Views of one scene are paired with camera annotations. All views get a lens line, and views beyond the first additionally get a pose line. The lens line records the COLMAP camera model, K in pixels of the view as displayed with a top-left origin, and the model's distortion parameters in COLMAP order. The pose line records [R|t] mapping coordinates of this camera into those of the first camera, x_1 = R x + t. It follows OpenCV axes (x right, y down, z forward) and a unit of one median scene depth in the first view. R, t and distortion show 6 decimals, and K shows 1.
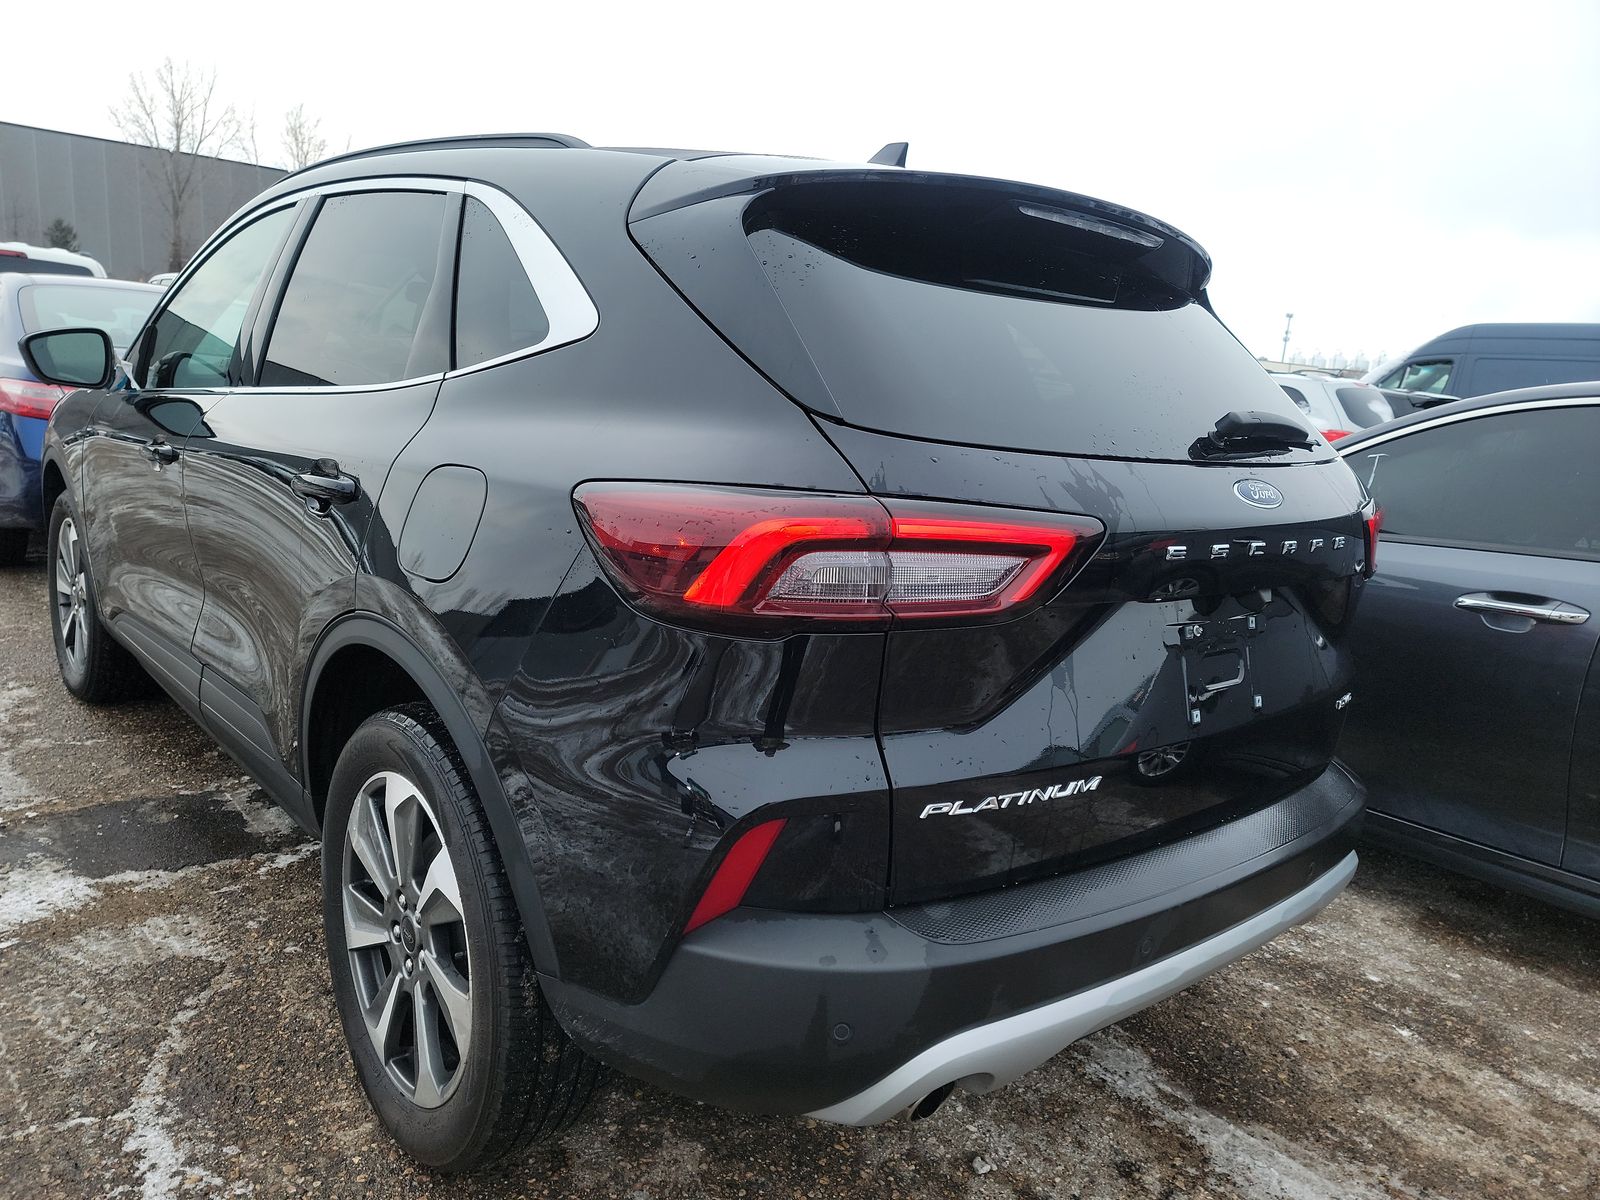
lens RADIAL K [[1090.3, 0, 799.7], [0, 1090.3, 591.5], [0, 0, 1]] dist [0.088275, -0.071915]
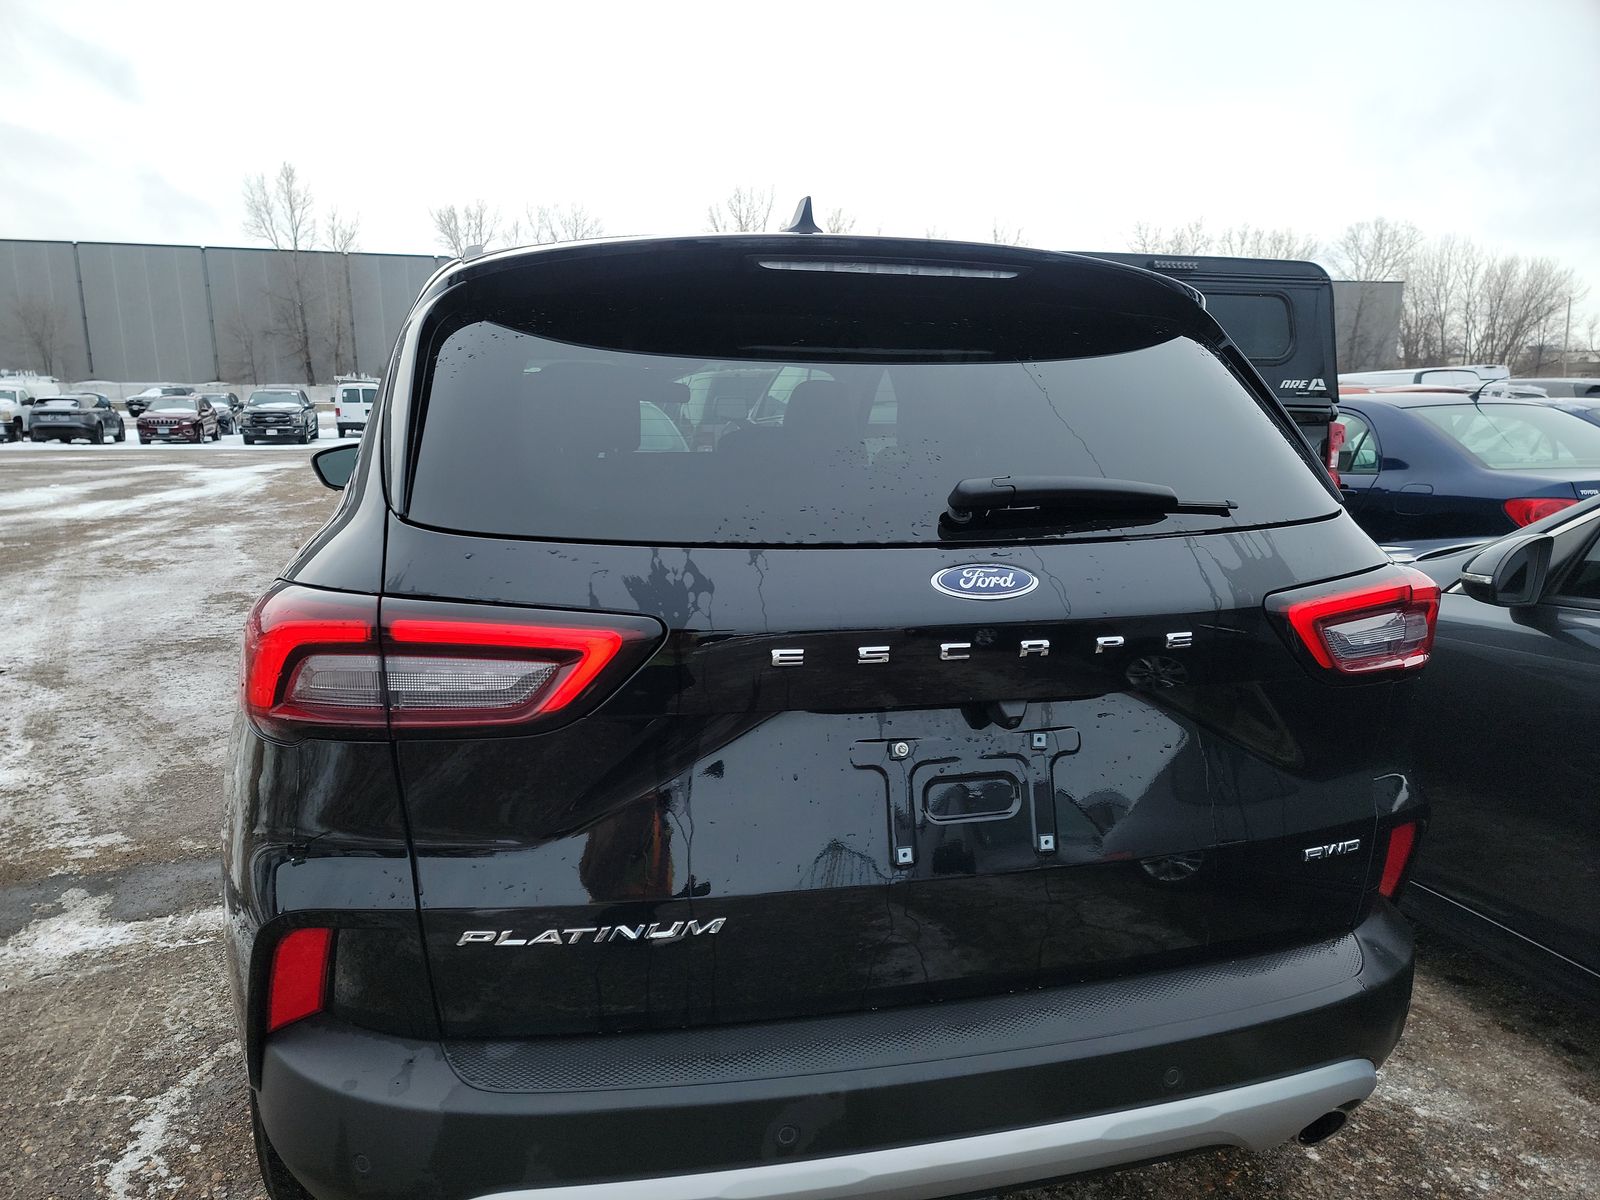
lens RADIAL K [[1090.3, 0, 799.7], [0, 1090.3, 591.5], [0, 0, 1]] dist [0.088275, -0.071915]
pose [[0.897692, -0.004062, -0.440606, 0.754743], [-0.017412, 0.998849, -0.044684, -0.050977], [0.440280, 0.047784, 0.896588, 0.271249]]
